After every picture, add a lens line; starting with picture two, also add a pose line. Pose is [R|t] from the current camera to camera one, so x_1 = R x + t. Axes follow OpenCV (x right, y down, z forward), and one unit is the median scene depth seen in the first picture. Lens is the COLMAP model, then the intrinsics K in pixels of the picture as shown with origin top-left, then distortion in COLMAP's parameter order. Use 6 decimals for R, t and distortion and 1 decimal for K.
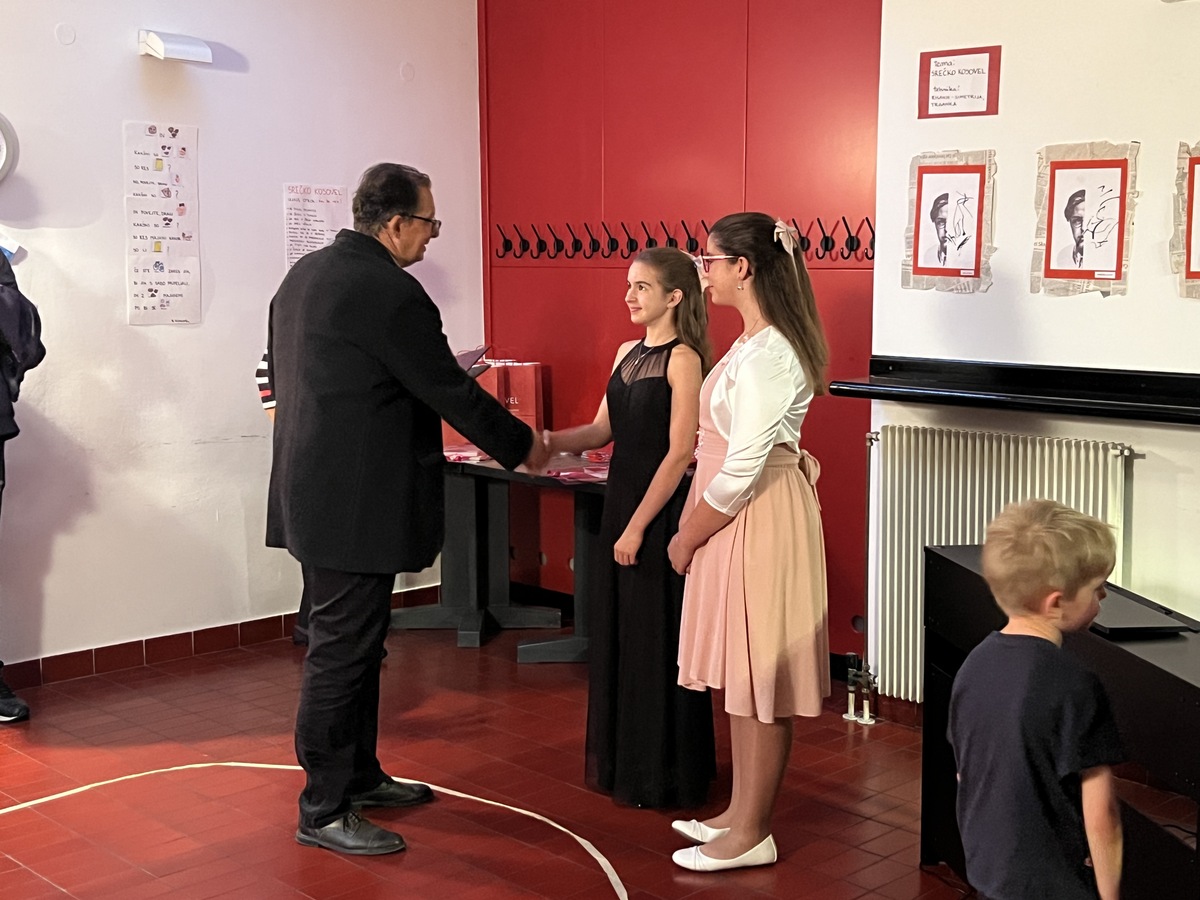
lens RADIAL K [[1610.7, 0, 600.0], [0, 1610.7, 450.0], [0, 0, 1]] dist [0.153431, -0.396497]
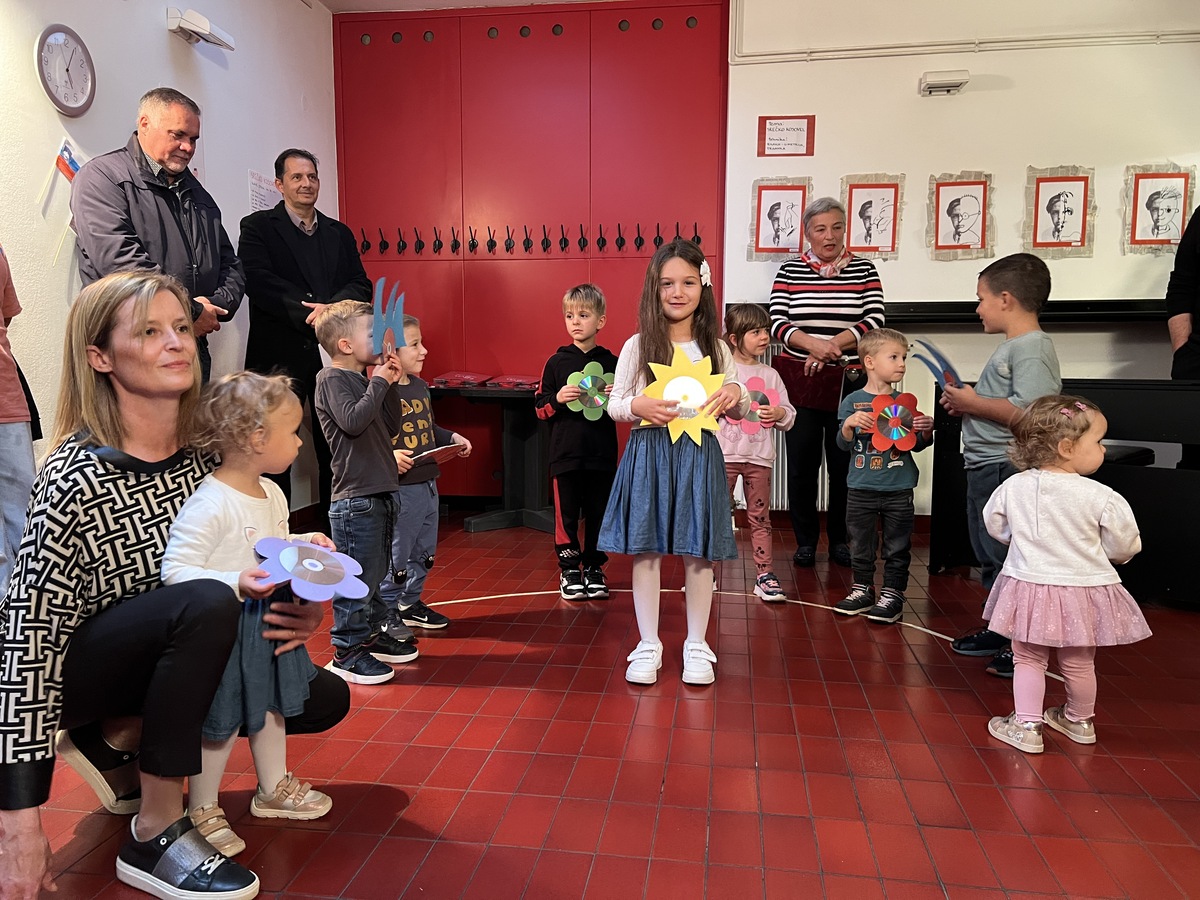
lens RADIAL K [[919.9, 0, 594.3], [0, 919.9, 455.5], [0, 0, 1]] dist [0.029634, -0.012649]
pose [[0.799171, -0.052111, 0.598841, -0.521738], [0.071096, 0.997437, -0.008084, 0.095874], [-0.596885, 0.049036, 0.800827, 0.369557]]
